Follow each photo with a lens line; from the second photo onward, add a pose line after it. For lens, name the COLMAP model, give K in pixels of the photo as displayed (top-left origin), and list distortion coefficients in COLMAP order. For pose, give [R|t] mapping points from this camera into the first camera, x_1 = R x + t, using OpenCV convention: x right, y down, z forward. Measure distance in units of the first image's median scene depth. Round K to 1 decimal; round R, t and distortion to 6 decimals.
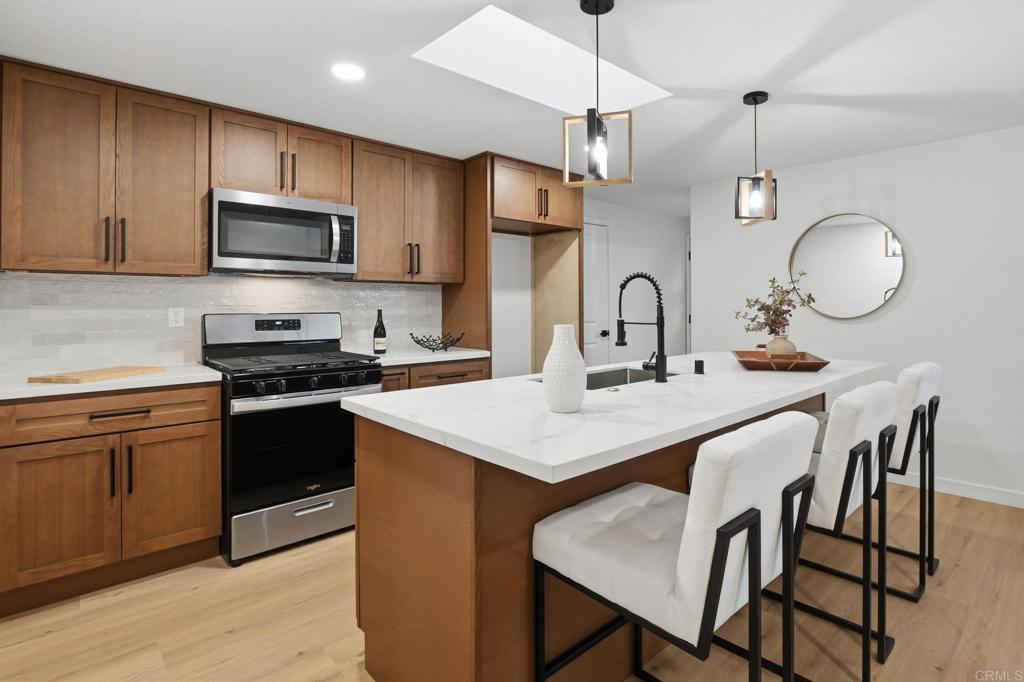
lens RADIAL K [[533.4, 0, 560.5], [0, 533.4, 303.3], [0, 0, 1]] dist [-0.001683, -0.002754]
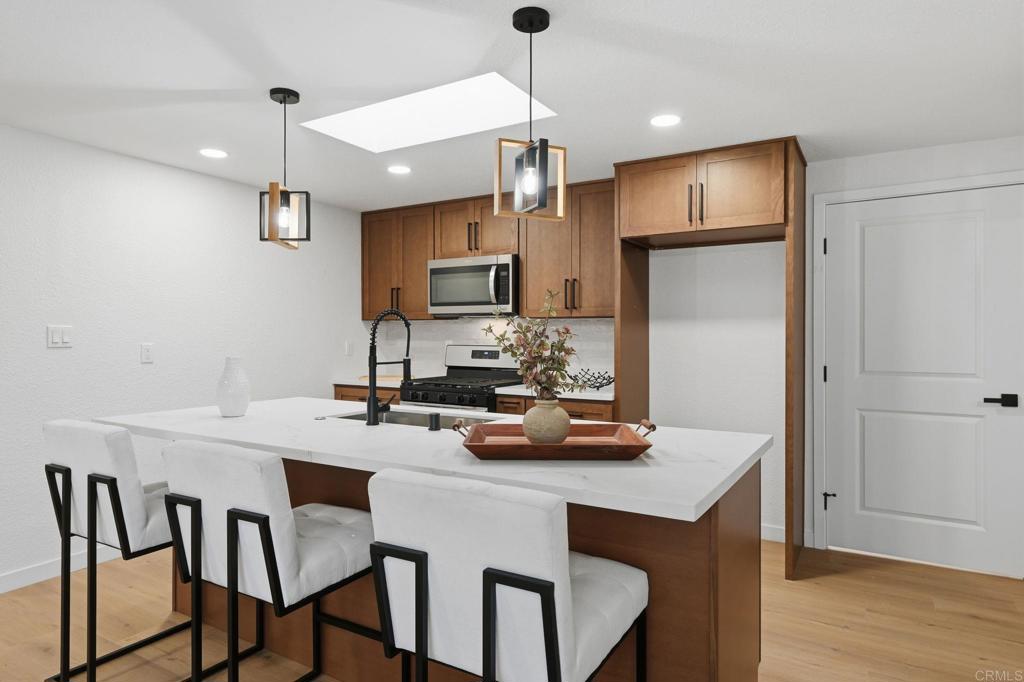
lens RADIAL K [[571.8, 0, 516.2], [0, 571.8, 341.2], [0, 0, 1]] dist [-0.005349, -0.000385]
pose [[0.263232, 0.013081, -0.964644, 0.850556], [-0.002411, 0.999914, 0.012901, -0.010050], [0.964730, -0.001070, 0.263241, 0.717768]]
